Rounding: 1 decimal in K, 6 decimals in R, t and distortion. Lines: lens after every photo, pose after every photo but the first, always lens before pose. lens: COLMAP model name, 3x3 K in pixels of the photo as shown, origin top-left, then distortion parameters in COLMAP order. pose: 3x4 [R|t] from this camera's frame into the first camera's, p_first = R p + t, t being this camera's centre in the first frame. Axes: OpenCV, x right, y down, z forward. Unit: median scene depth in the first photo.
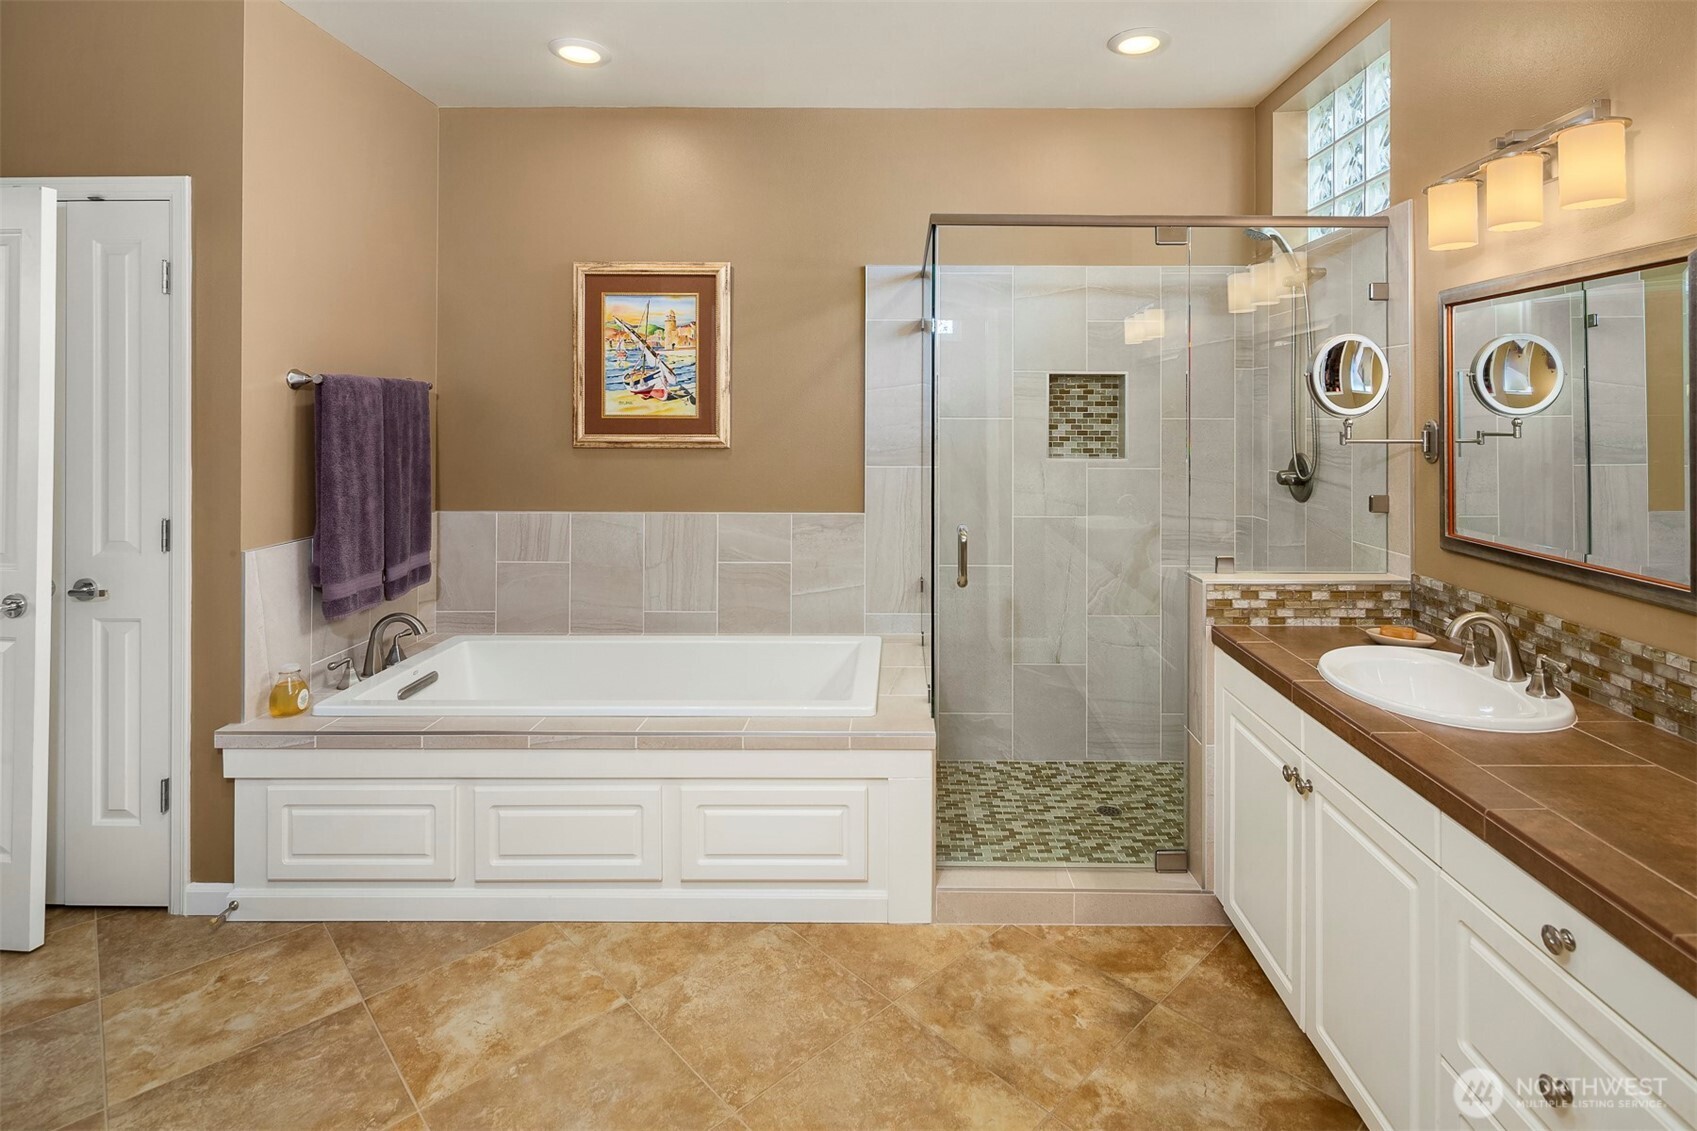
lens RADIAL K [[832.3, 0, 906.2], [0, 832.3, 429.7], [0, 0, 1]] dist [-0.000251, -0.001086]
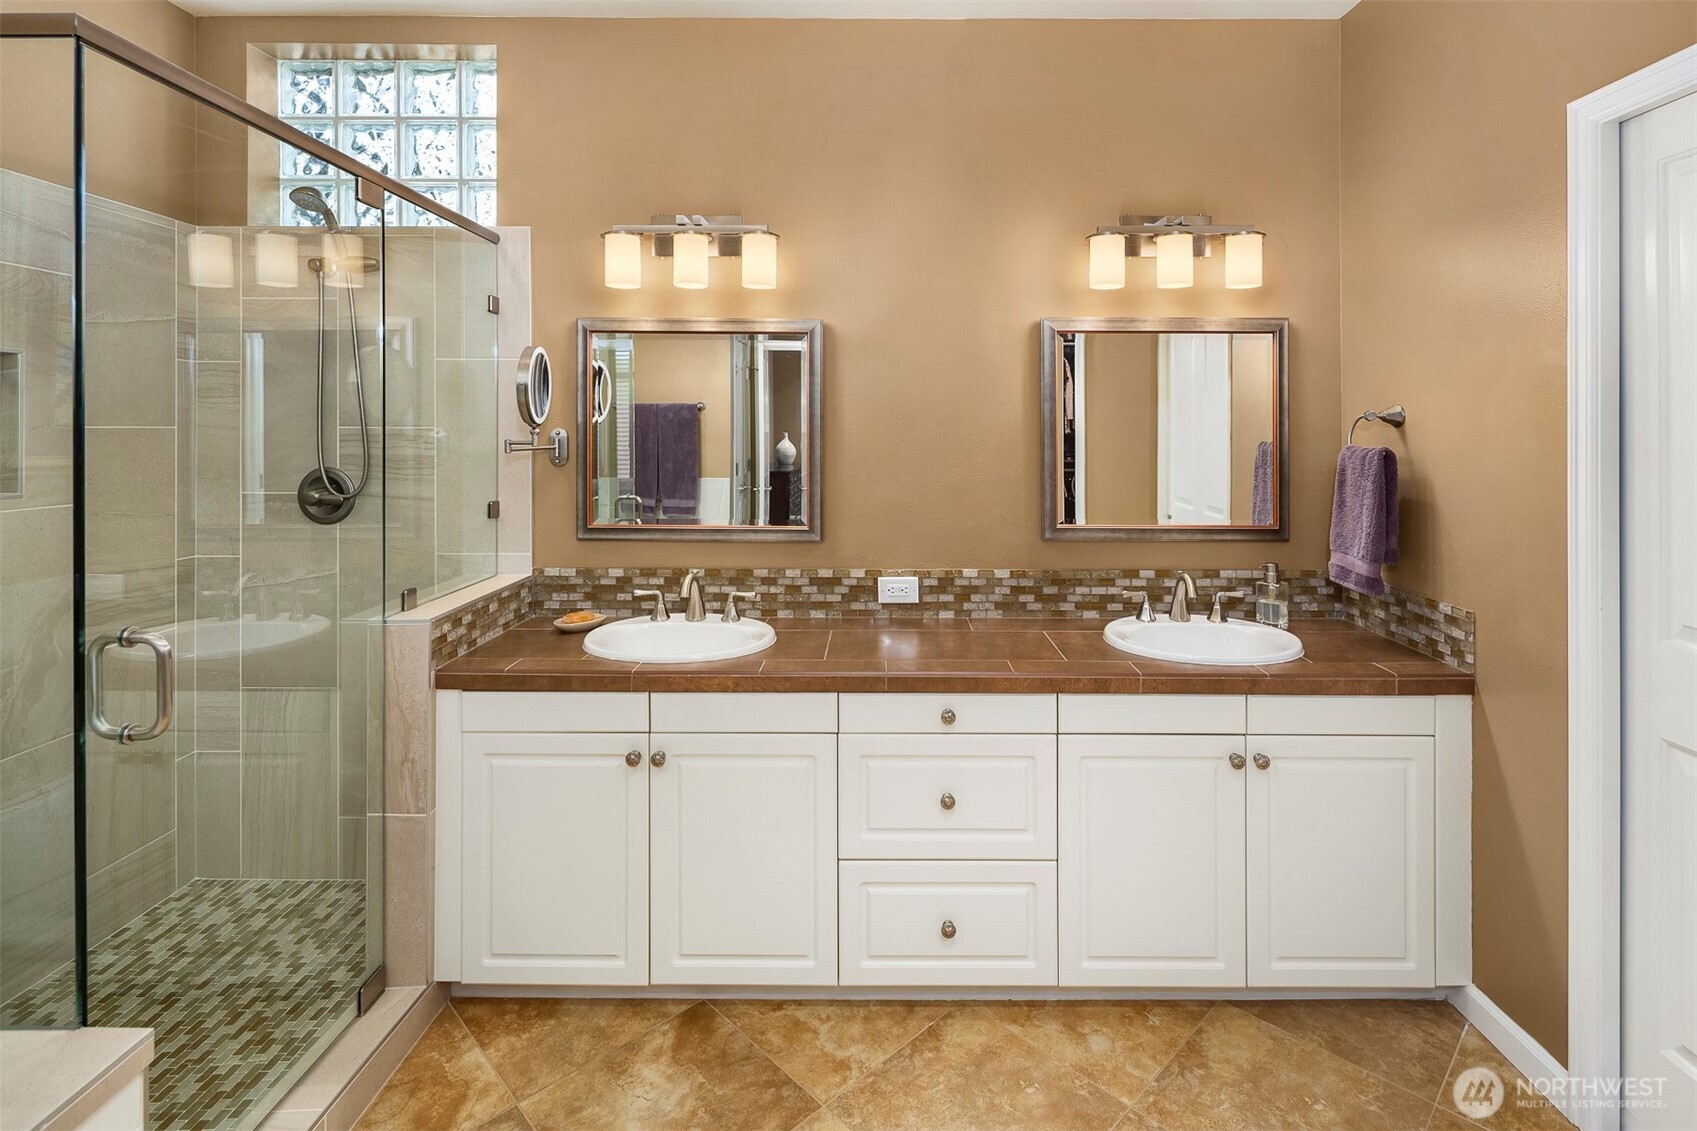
lens RADIAL K [[823.7, 0, 878.7], [0, 823.7, 446.6], [0, 0, 1]] dist [-0.000004, -0.001610]
pose [[0.007969, -0.024451, 0.999669, -0.416361], [0.014521, 0.999598, 0.024334, -0.006117], [-0.999863, 0.014322, 0.008321, 0.477997]]
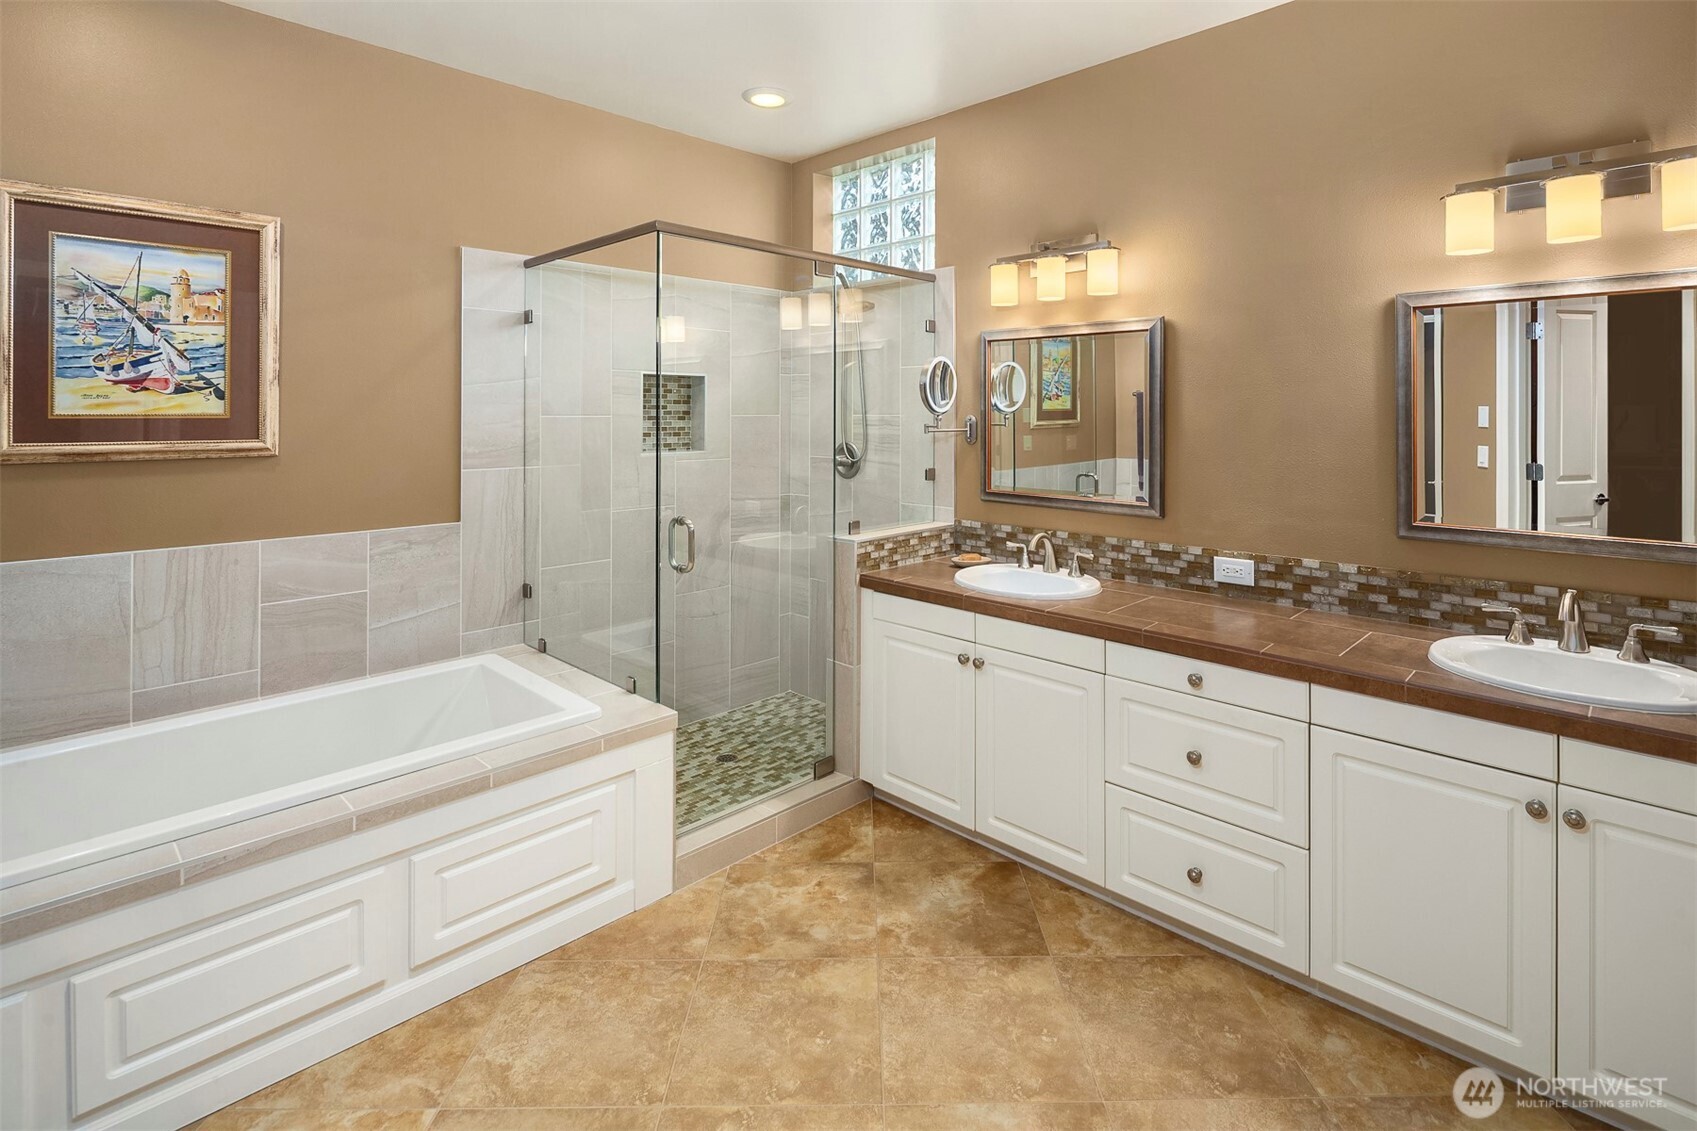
lens RADIAL K [[814.5, 0, 870.3], [0, 814.5, 440.9], [0, 0, 1]] dist [-0.001630, -0.001590]
pose [[0.697446, -0.027540, 0.716108, -0.470180], [0.014483, 0.999599, 0.024337, -0.003127], [-0.716491, -0.006602, 0.697565, 0.090715]]
